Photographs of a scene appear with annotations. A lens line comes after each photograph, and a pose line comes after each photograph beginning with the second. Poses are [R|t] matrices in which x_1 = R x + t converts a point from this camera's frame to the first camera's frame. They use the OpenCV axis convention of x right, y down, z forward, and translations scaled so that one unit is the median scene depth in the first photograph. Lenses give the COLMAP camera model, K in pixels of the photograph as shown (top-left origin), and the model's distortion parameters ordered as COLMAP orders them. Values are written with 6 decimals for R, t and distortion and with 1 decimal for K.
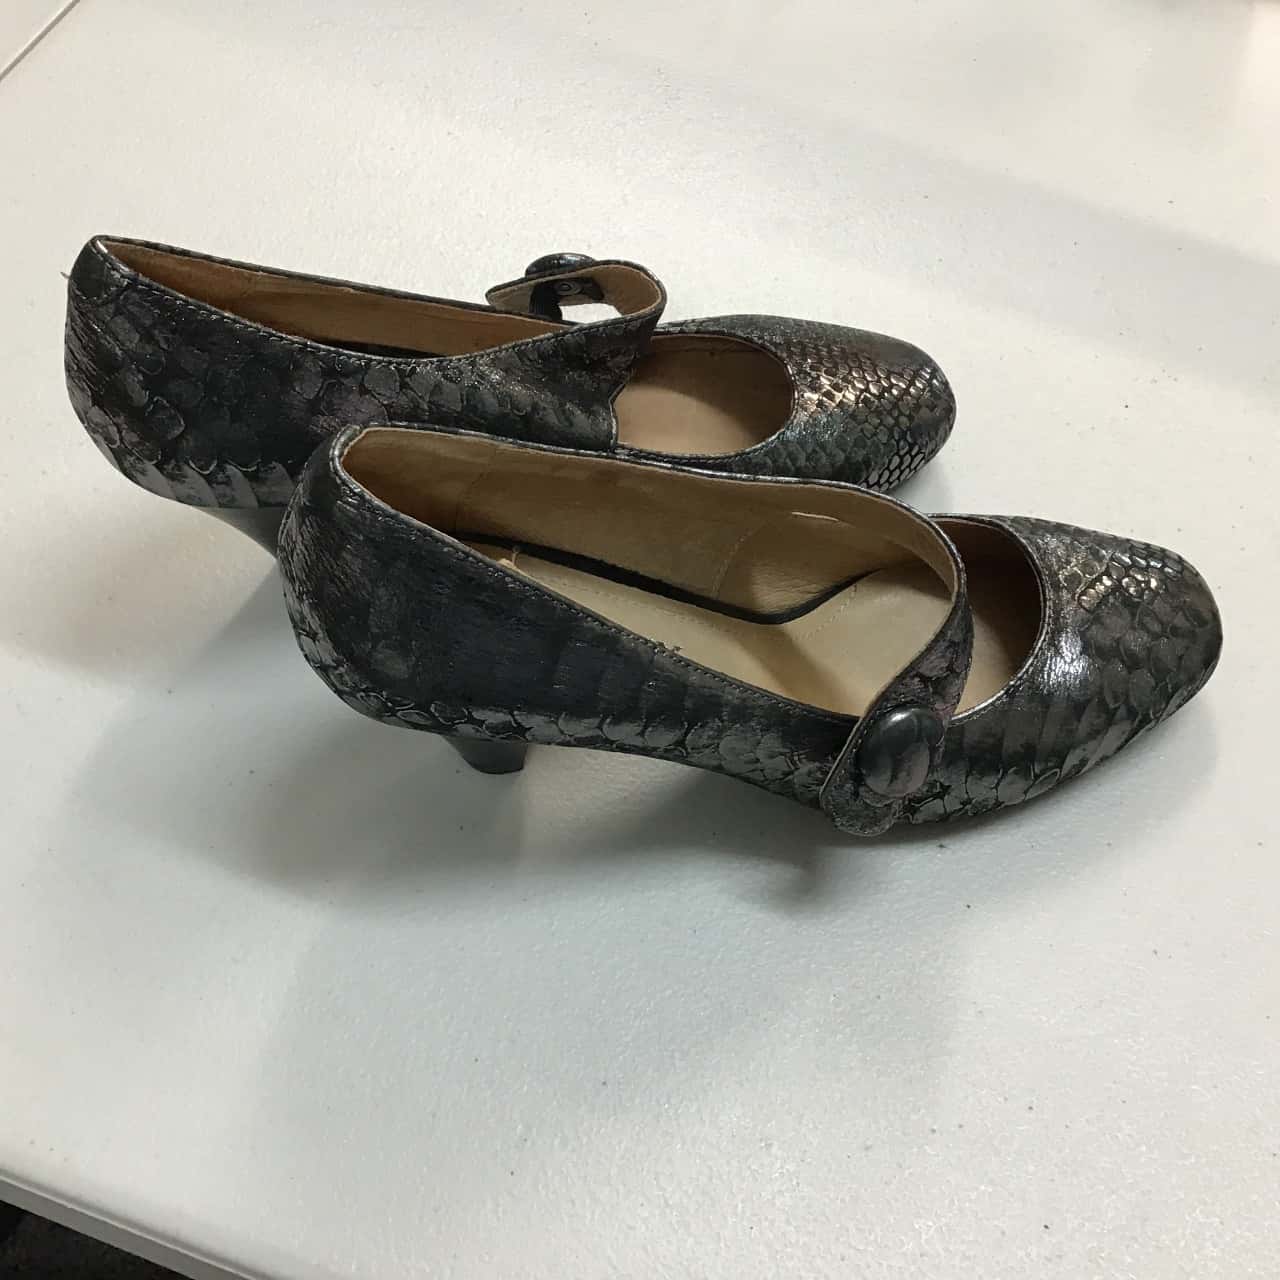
lens RADIAL K [[1319.4, 0, 640.0], [0, 1319.4, 640.0], [0, 0, 1]] dist [-0.004669, -0.004805]
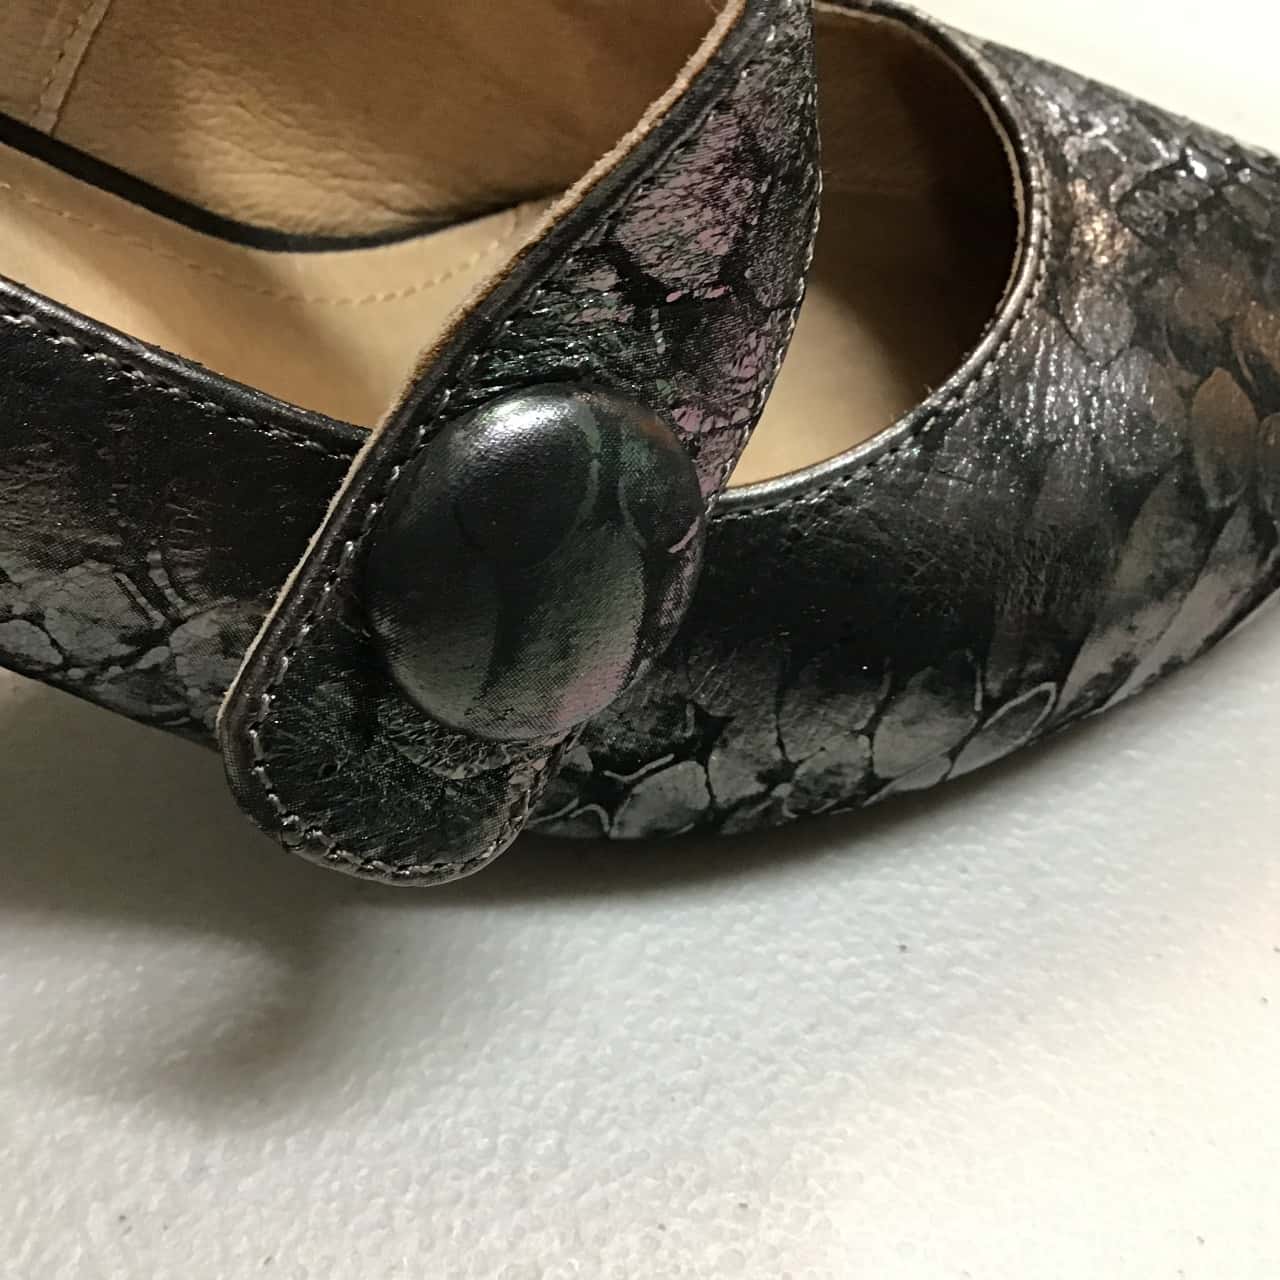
lens RADIAL K [[1319.4, 0, 640.0], [0, 1319.4, 640.0], [0, 0, 1]] dist [-0.004669, -0.004805]
pose [[0.992463, 0.046109, 0.113539, 0.176288], [-0.043935, 0.998801, -0.021580, 0.098542], [-0.114398, 0.016429, 0.993299, 0.684135]]
